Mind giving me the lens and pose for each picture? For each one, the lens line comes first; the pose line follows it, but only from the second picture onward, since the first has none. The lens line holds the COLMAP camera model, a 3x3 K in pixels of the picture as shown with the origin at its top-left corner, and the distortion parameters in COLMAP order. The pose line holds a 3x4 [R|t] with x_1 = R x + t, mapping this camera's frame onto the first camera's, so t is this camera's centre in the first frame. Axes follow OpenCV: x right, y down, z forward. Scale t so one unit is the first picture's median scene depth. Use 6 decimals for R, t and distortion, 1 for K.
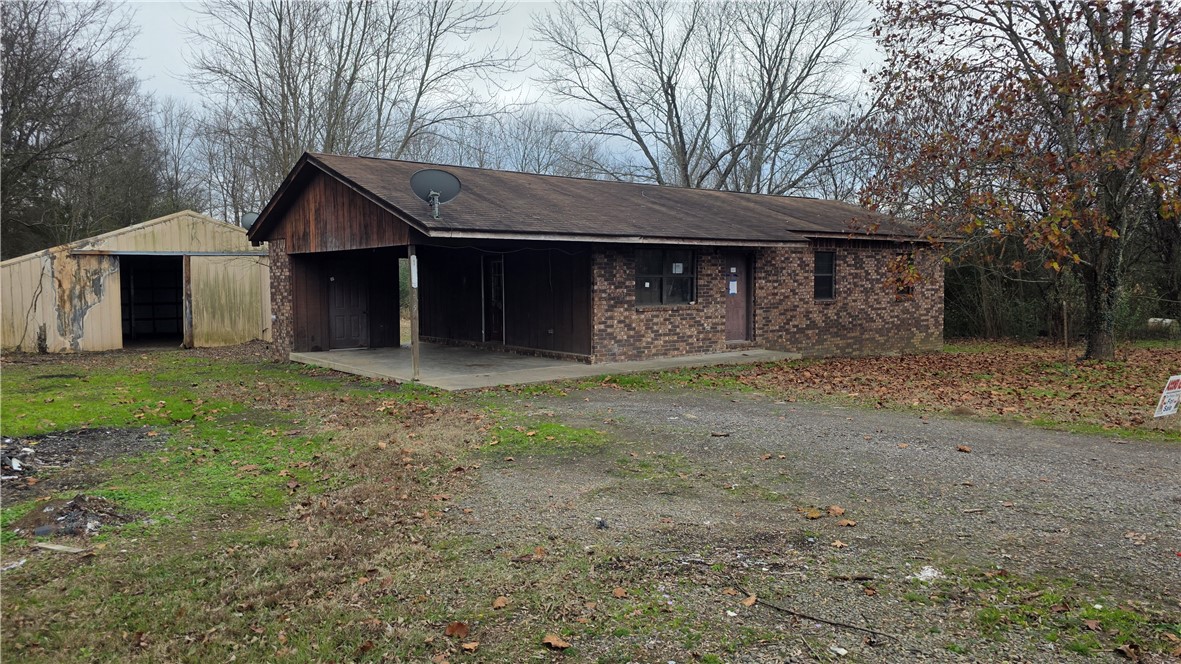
lens RADIAL K [[819.6, 0, 590.4], [0, 819.6, 330.5], [0, 0, 1]] dist [0.008283, -0.000166]
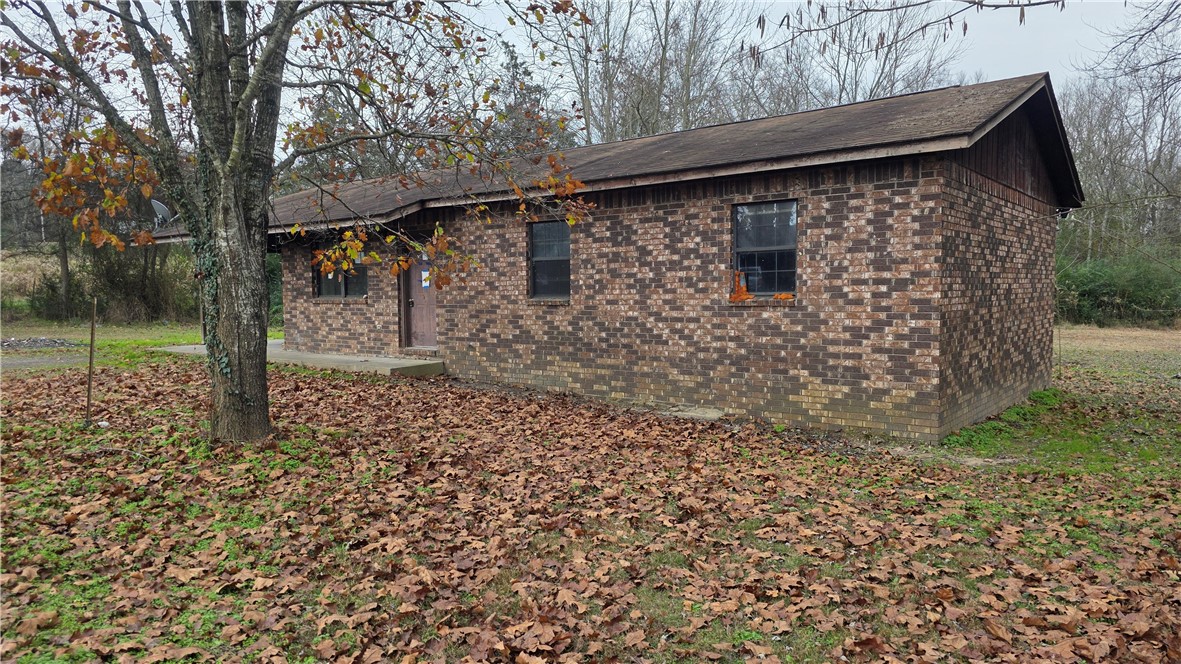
lens RADIAL K [[819.6, 0, 590.7], [0, 819.6, 333.6], [0, 0, 1]] dist [0.008283, -0.000166]
pose [[0.240887, 0.066254, -0.968289, 0.918284], [-0.046148, 0.997321, 0.056760, -0.048822], [0.969455, 0.031012, 0.243299, 0.901206]]
